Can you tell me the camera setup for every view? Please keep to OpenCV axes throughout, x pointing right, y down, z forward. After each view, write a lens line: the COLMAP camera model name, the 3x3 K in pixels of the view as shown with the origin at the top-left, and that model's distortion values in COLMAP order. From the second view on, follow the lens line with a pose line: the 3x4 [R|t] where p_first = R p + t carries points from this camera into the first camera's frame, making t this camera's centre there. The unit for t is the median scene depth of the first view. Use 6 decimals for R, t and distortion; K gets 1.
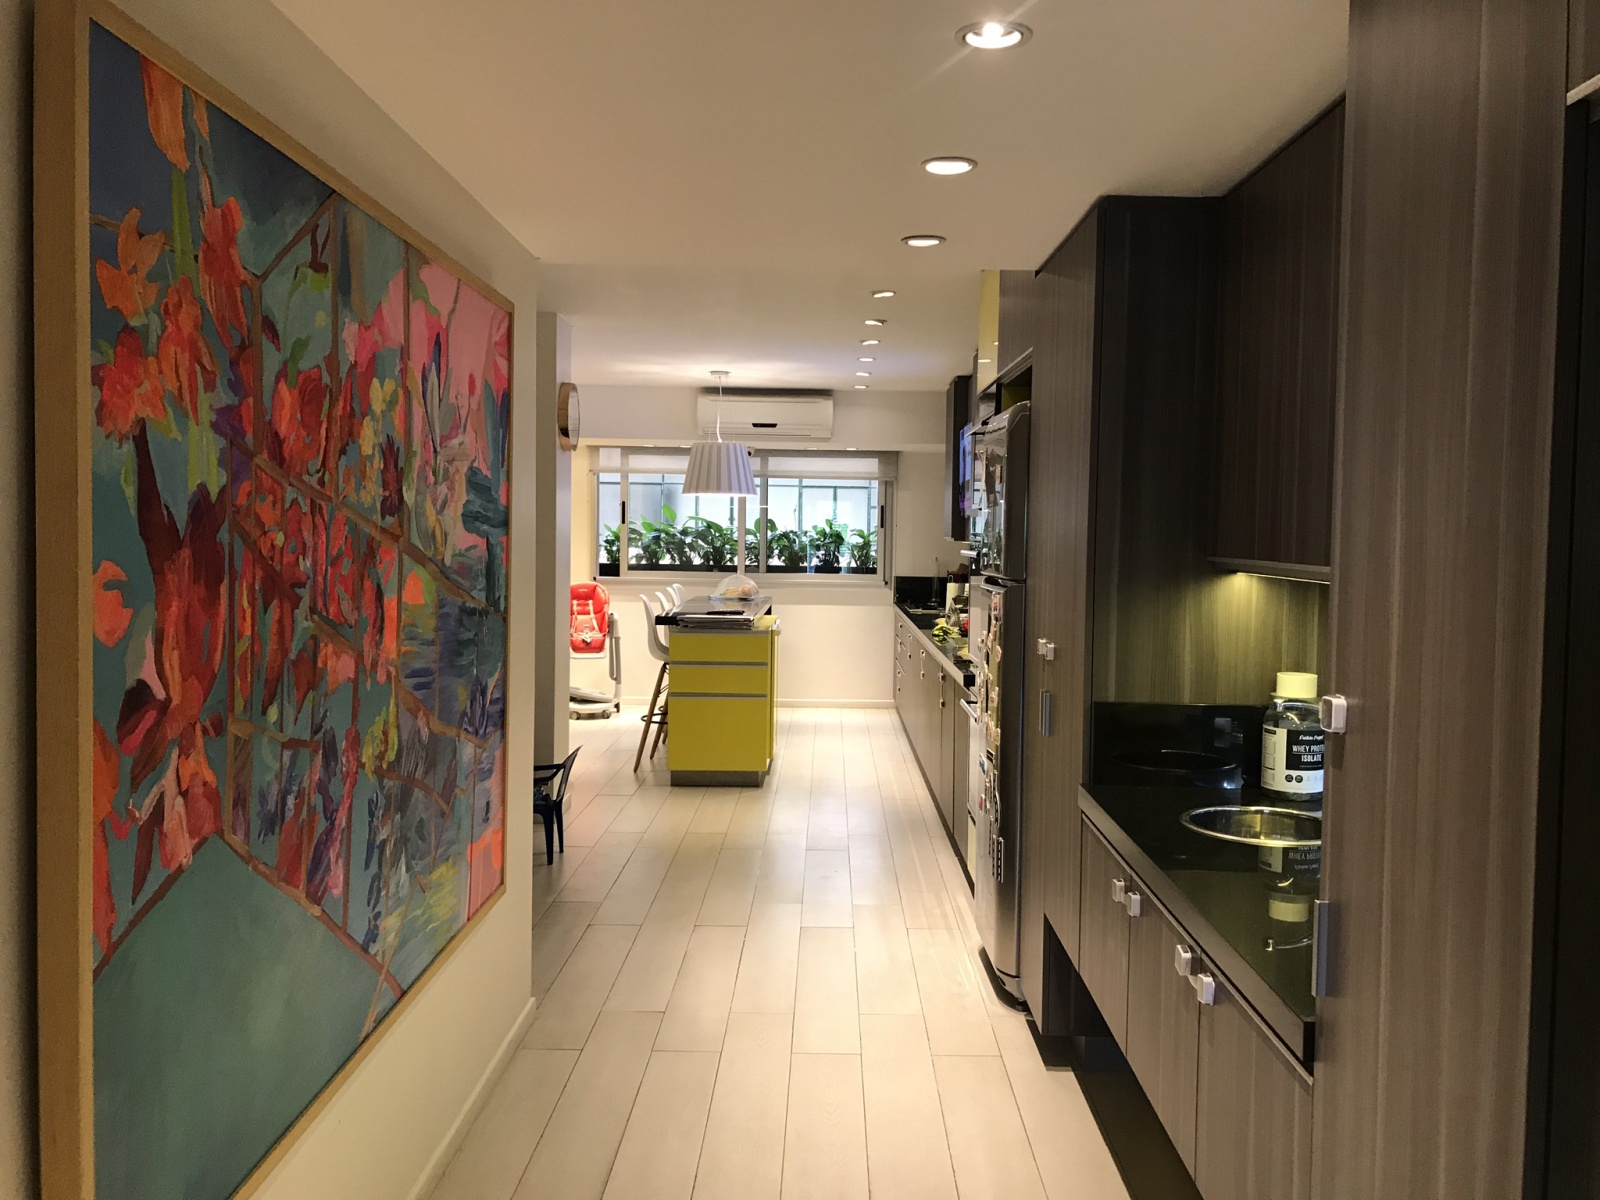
lens RADIAL K [[1316.9, 0, 806.9], [0, 1316.9, 596.6], [0, 0, 1]] dist [0.015121, -0.001657]
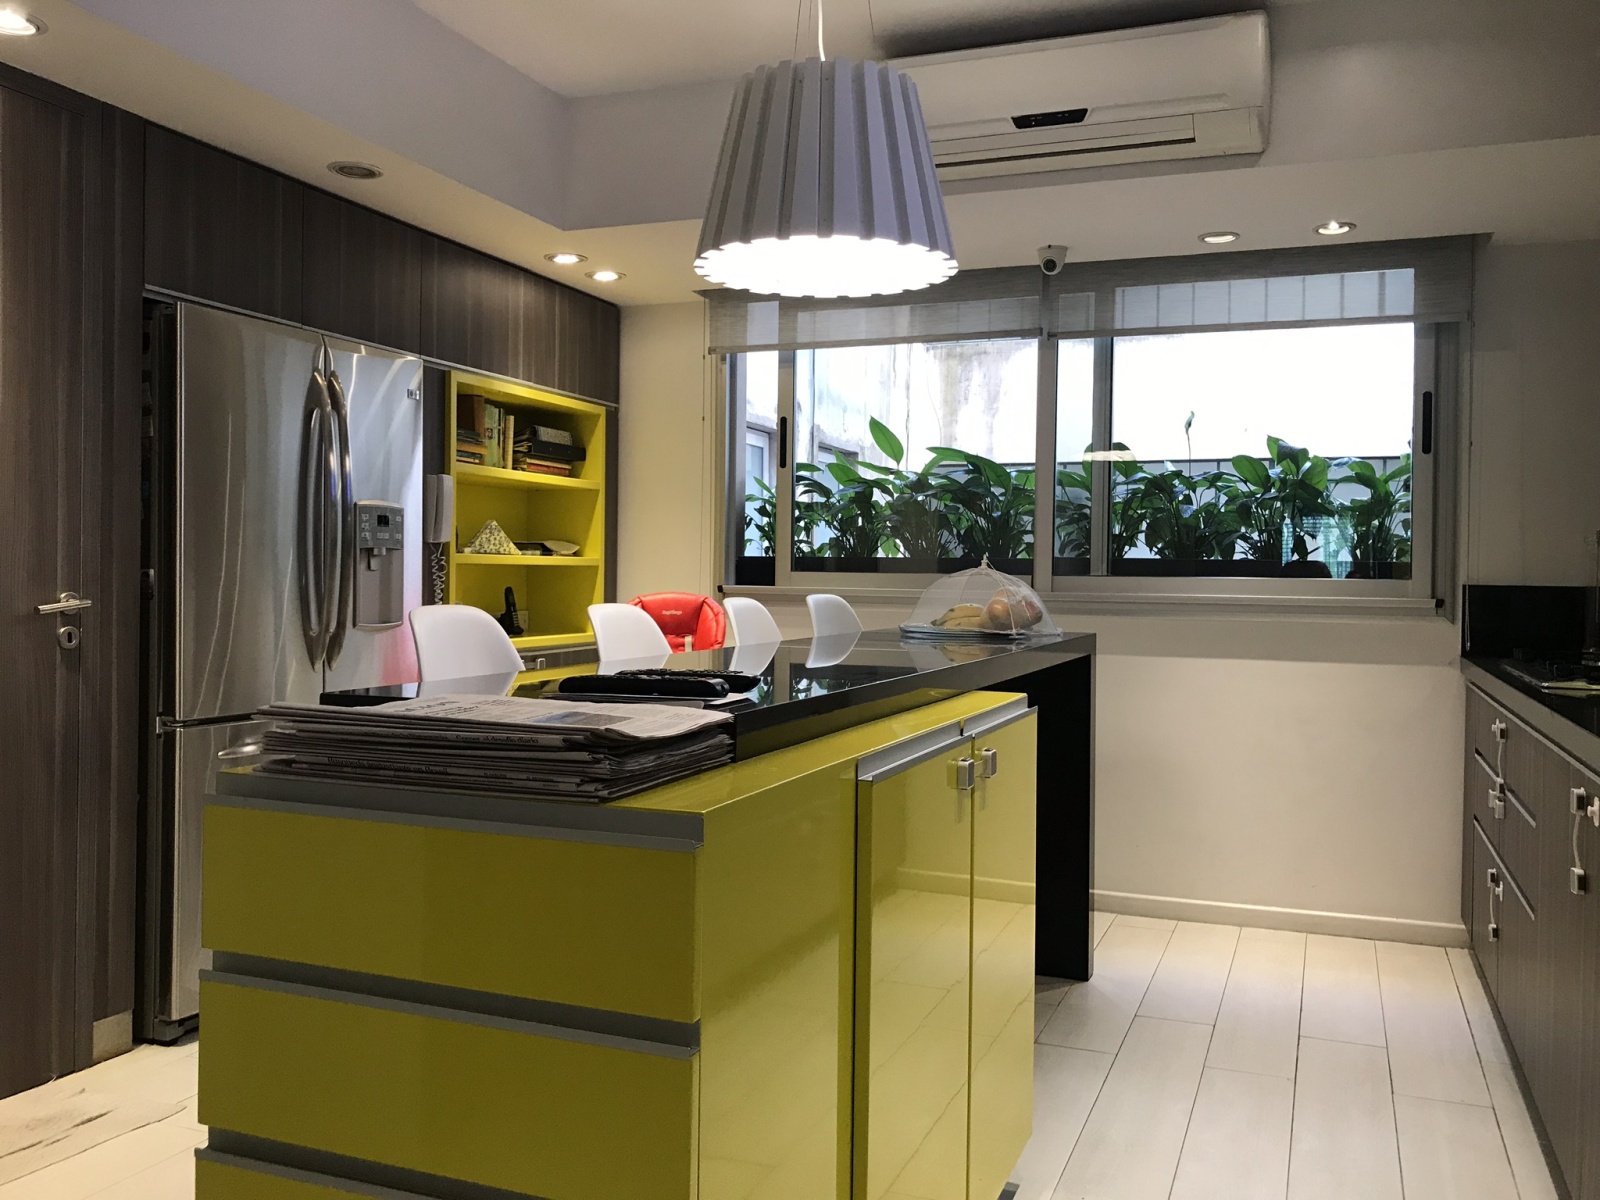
lens RADIAL K [[1316.9, 0, 785.0], [0, 1316.9, 591.8], [0, 0, 1]] dist [0.015121, -0.001657]
pose [[0.930597, 0.002283, -0.366038, 0.025428], [-0.016755, 0.999198, -0.036364, 0.003219], [0.365661, 0.039973, 0.929889, 0.596461]]
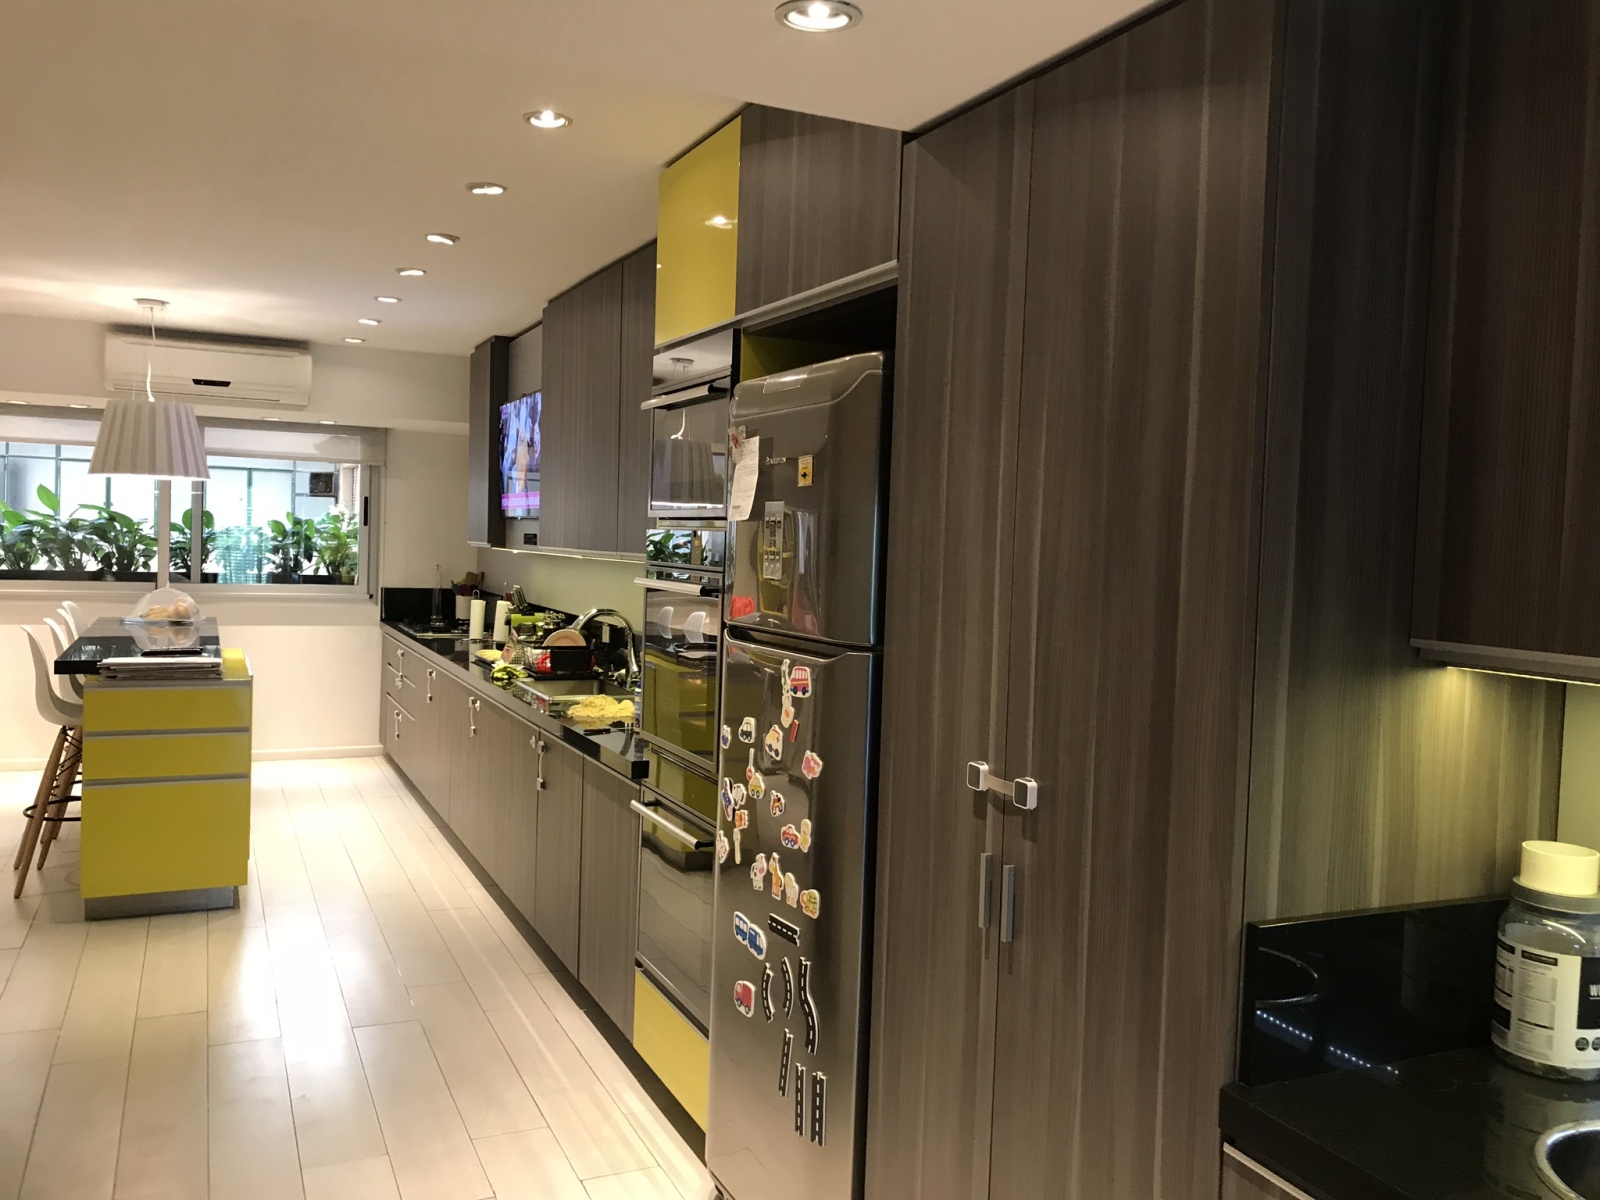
lens RADIAL K [[1316.9, 0, 826.0], [0, 1316.9, 582.6], [0, 0, 1]] dist [0.015121, -0.001657]
pose [[0.896541, -0.000347, 0.442961, -0.045763], [0.002150, 0.999991, -0.003568, -0.015101], [-0.442956, 0.004152, 0.896534, 0.177035]]
